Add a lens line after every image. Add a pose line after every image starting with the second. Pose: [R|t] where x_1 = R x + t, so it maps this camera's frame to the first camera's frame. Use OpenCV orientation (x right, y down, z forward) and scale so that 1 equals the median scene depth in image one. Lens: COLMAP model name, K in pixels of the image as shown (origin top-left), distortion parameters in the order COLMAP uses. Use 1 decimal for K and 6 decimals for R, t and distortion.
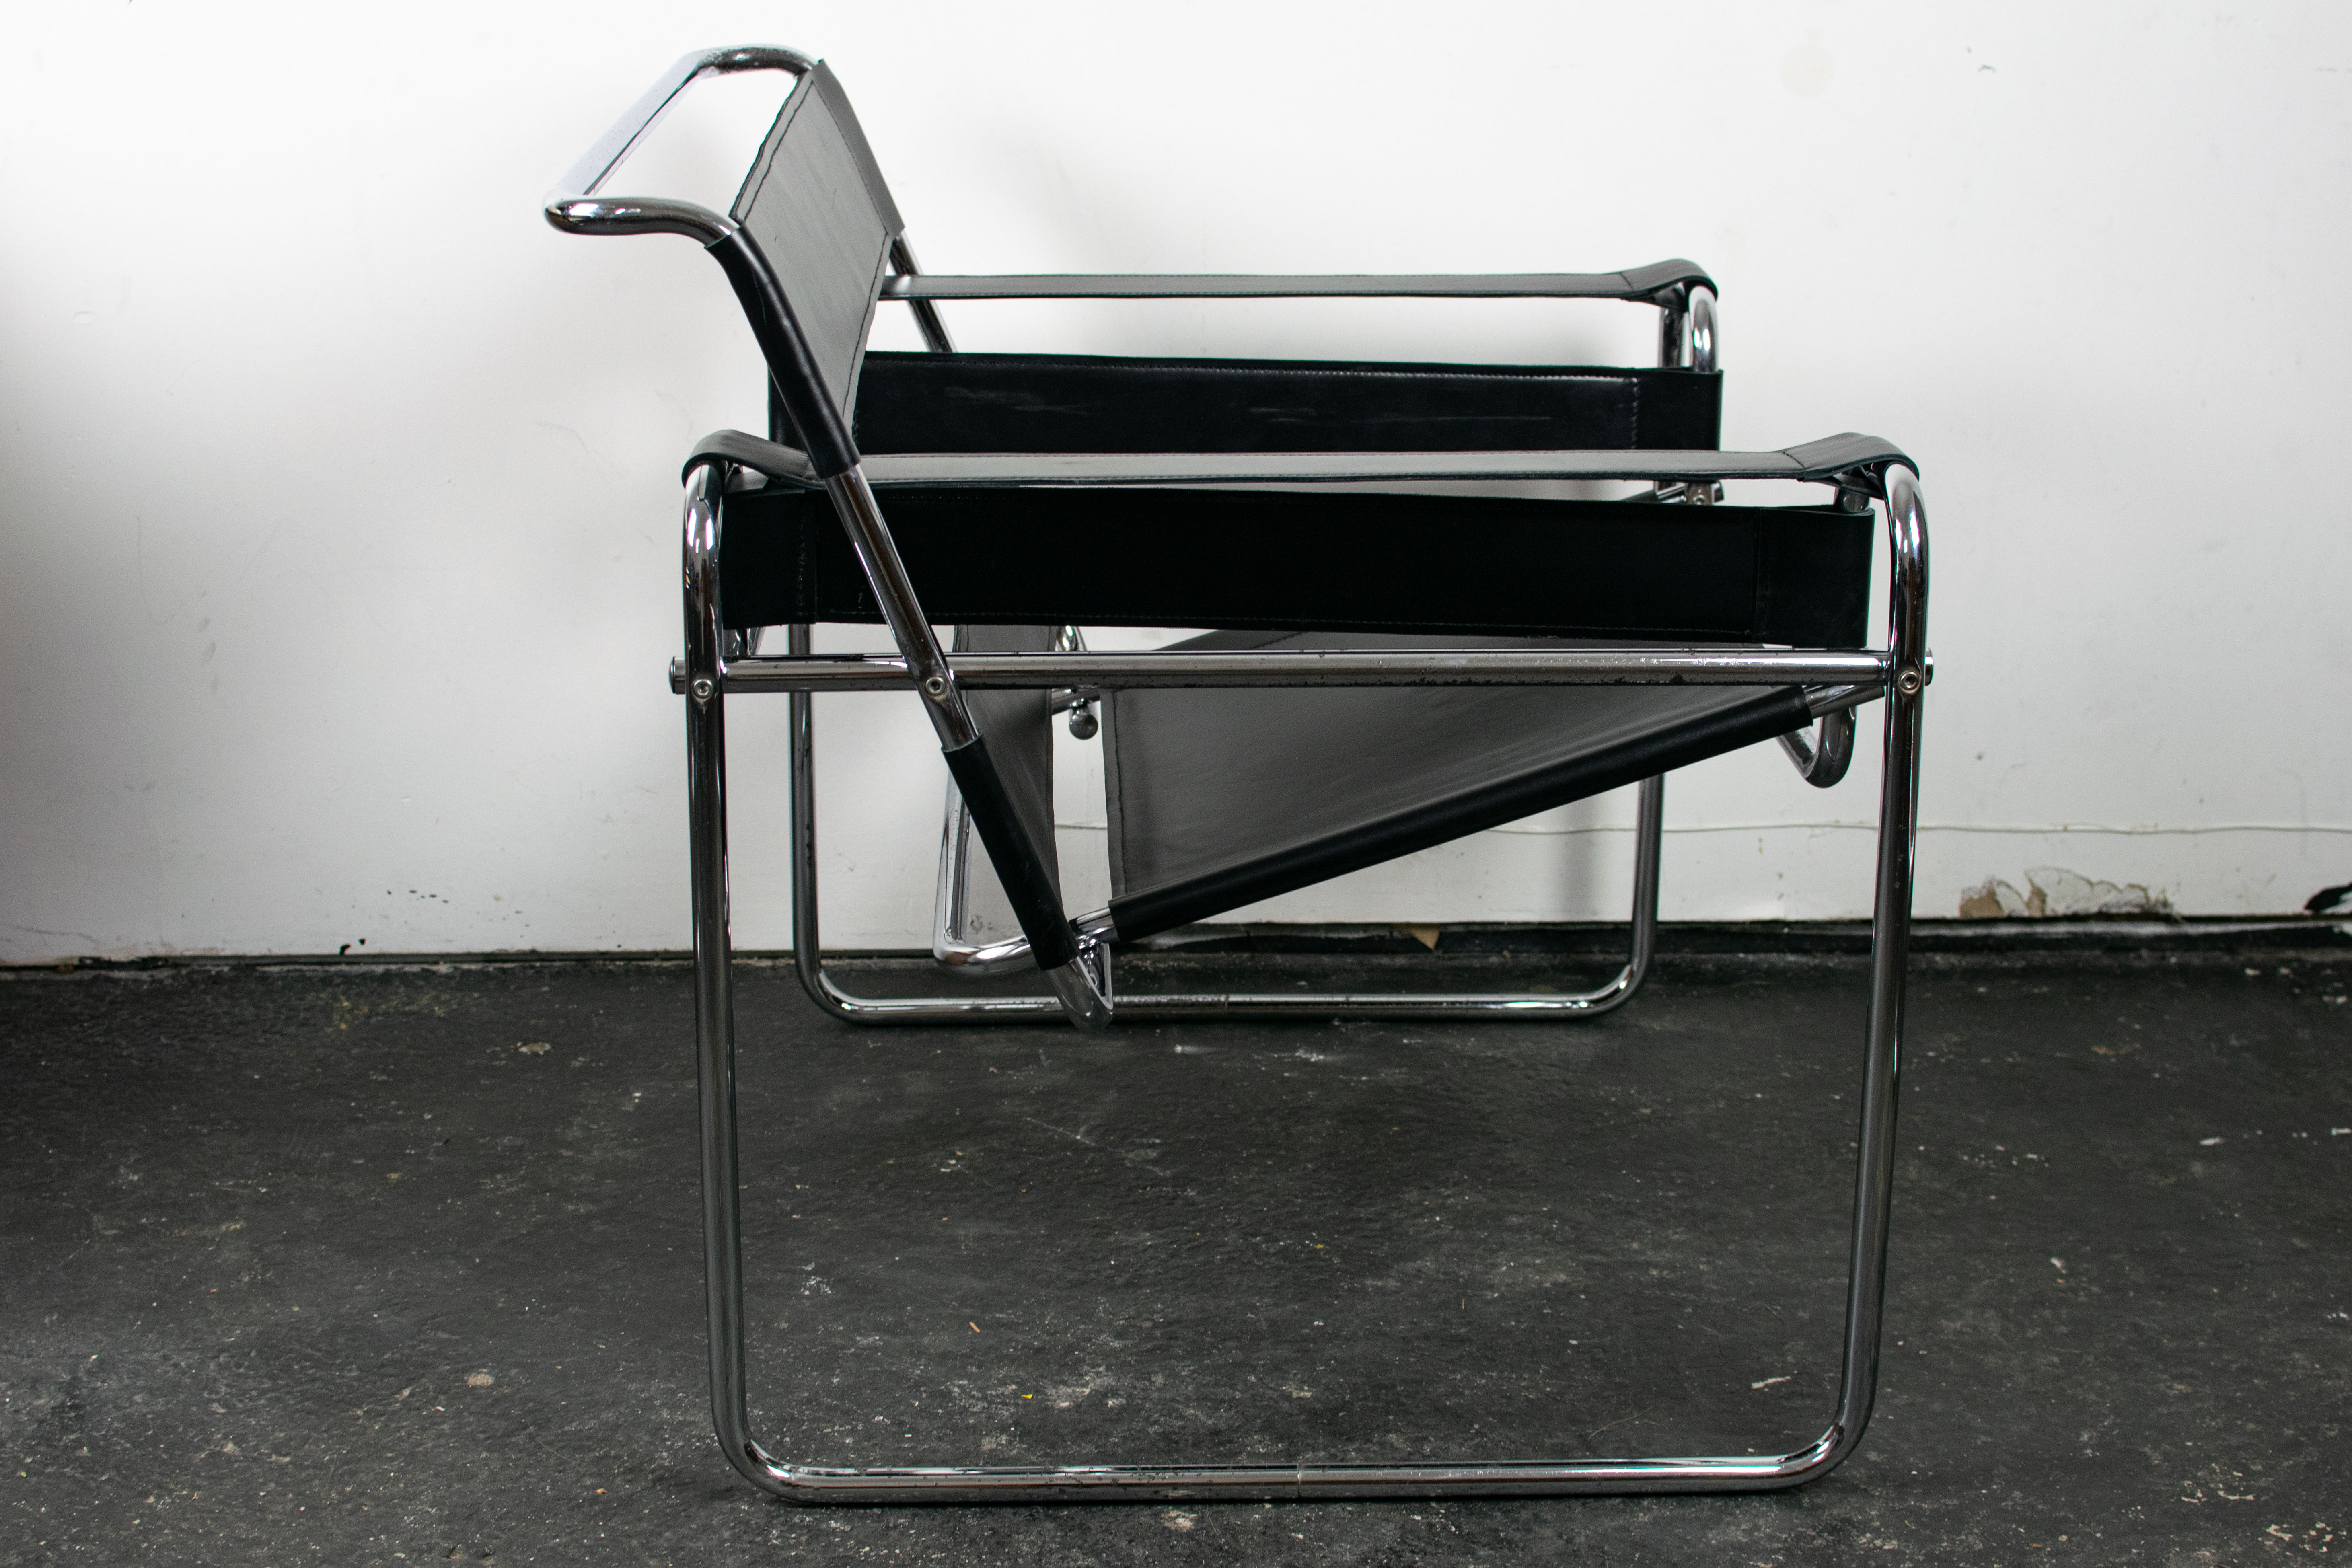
lens RADIAL K [[3717.7, 0, 1176.0], [0, 3717.7, 784.0], [0, 0, 1]] dist [-0.196868, 0.176473]
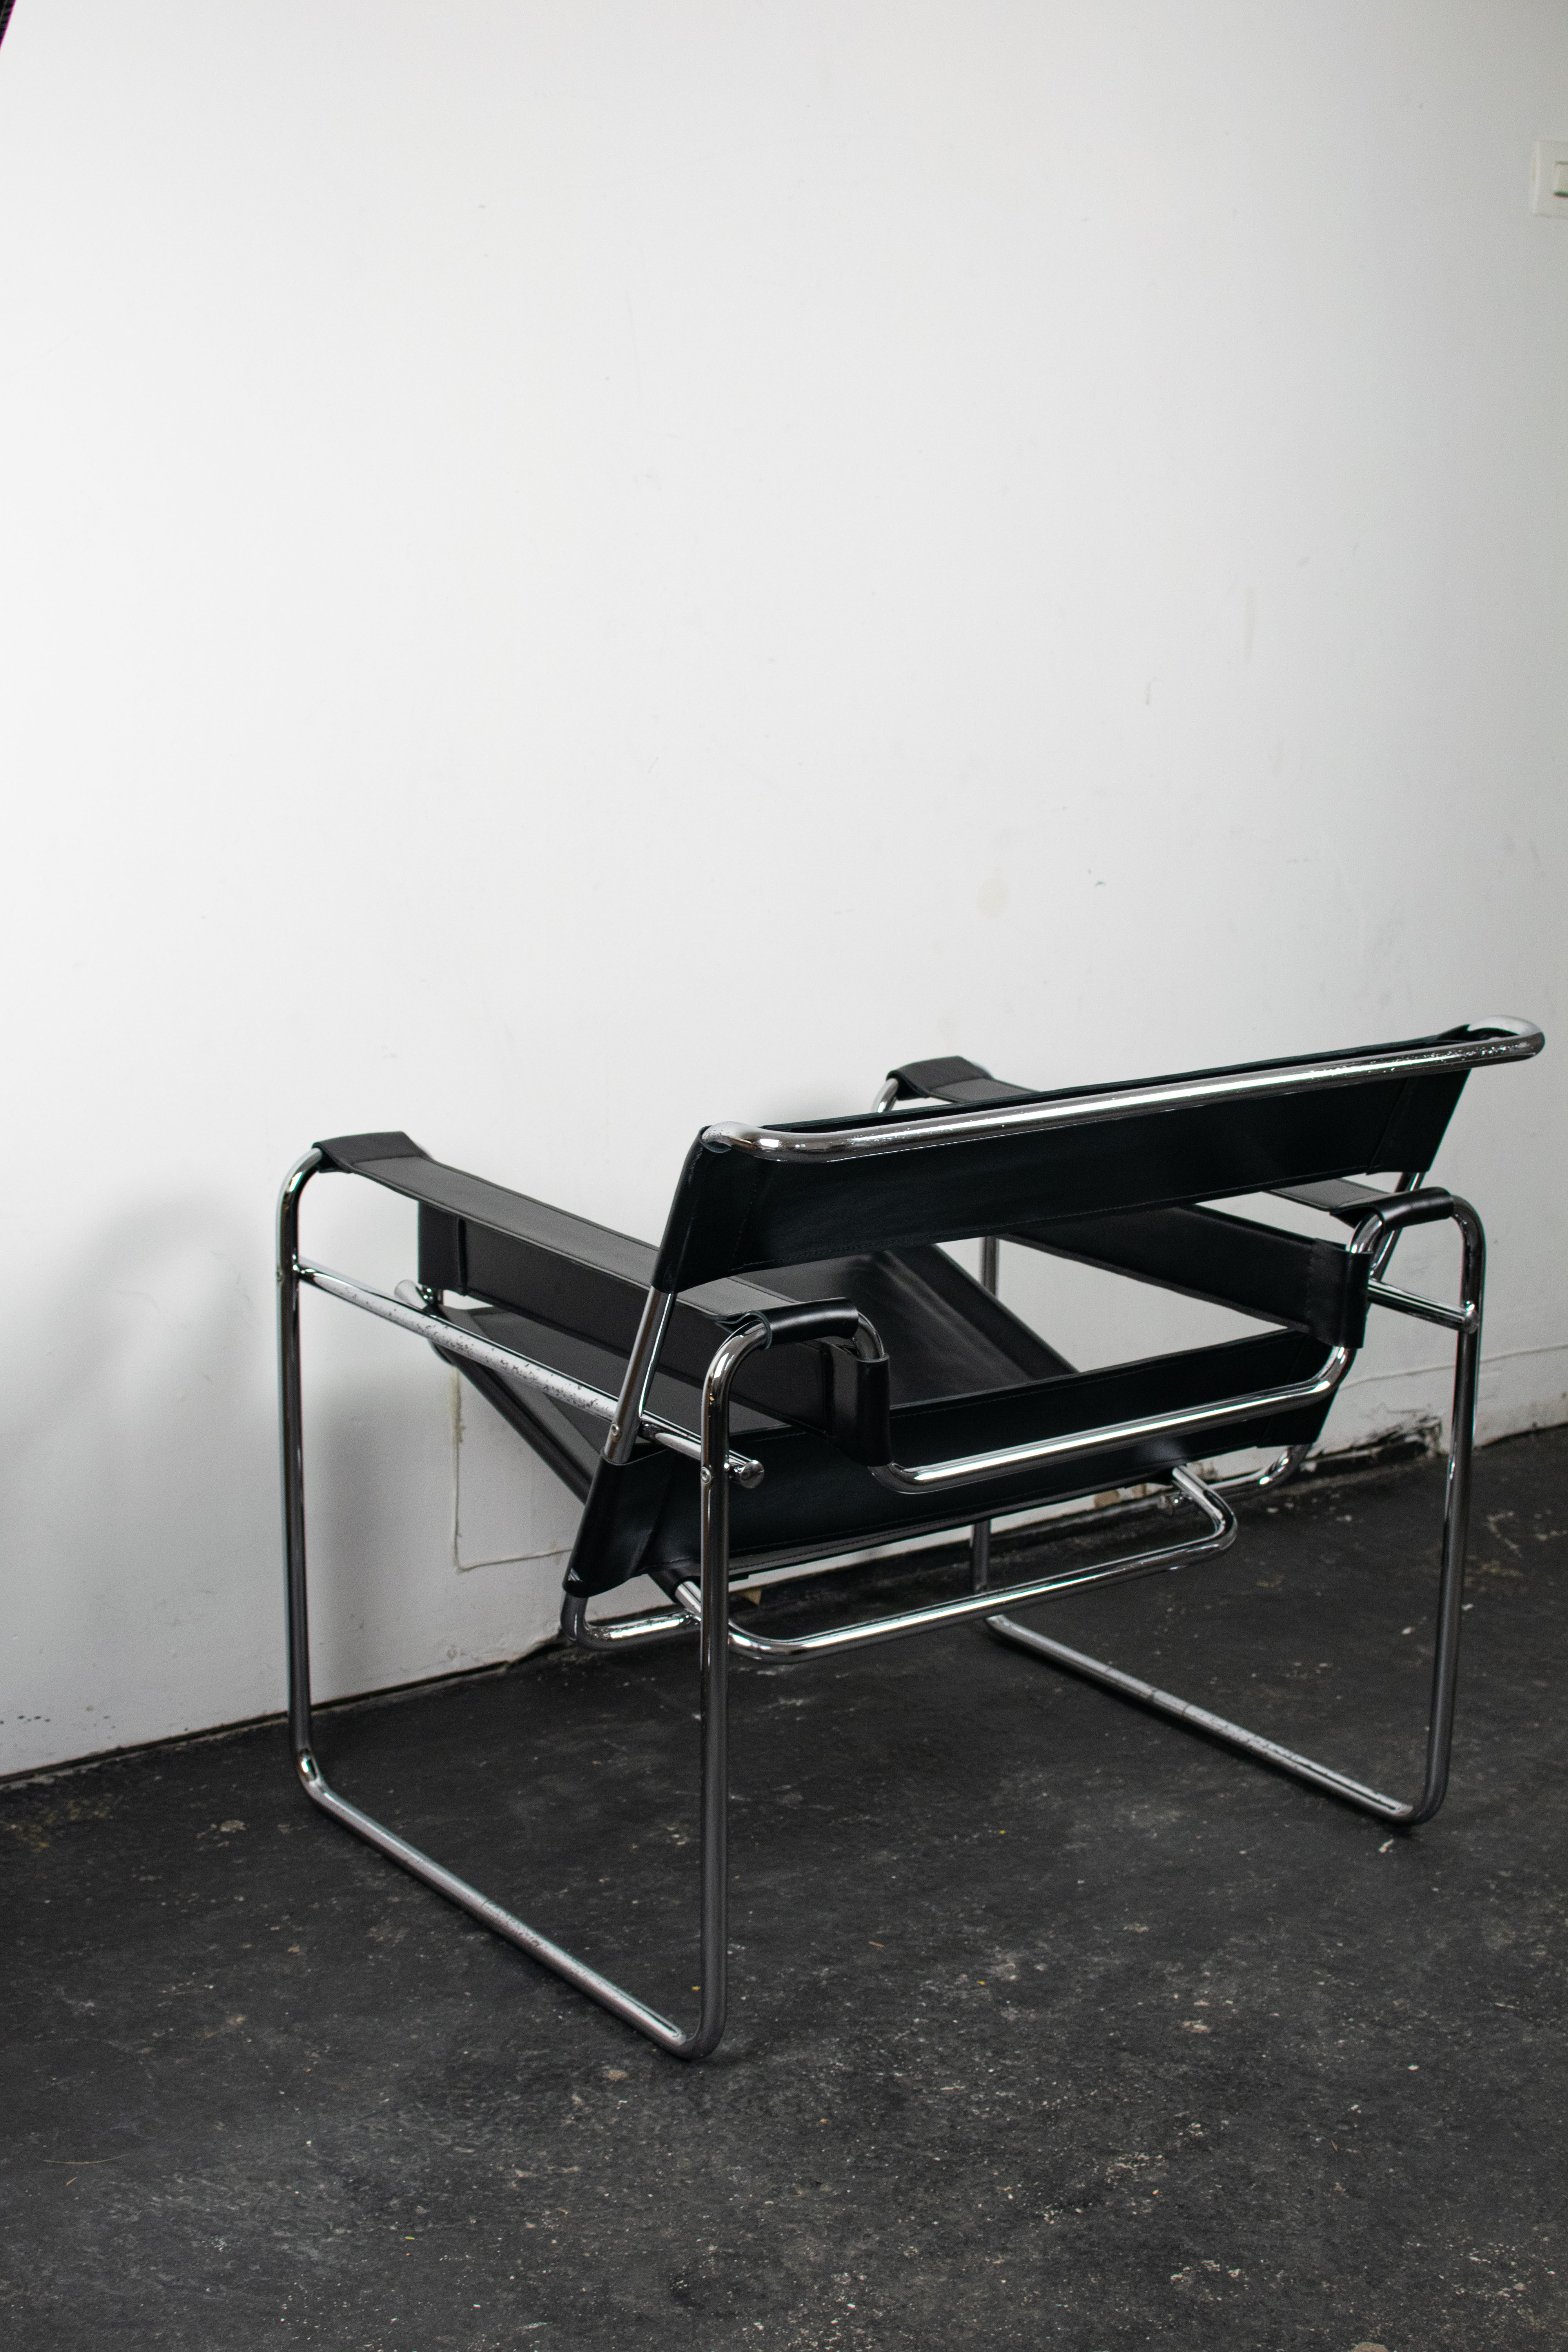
lens RADIAL K [[3626.0, 0, 784.0], [0, 3626.0, 1176.0], [0, 0, 1]] dist [-0.206370, 0.247606]
pose [[0.838702, -0.122607, 0.530610, -0.616737], [0.147519, 0.989048, -0.004636, -0.102508], [-0.524230, 0.082163, 0.847604, -0.066048]]
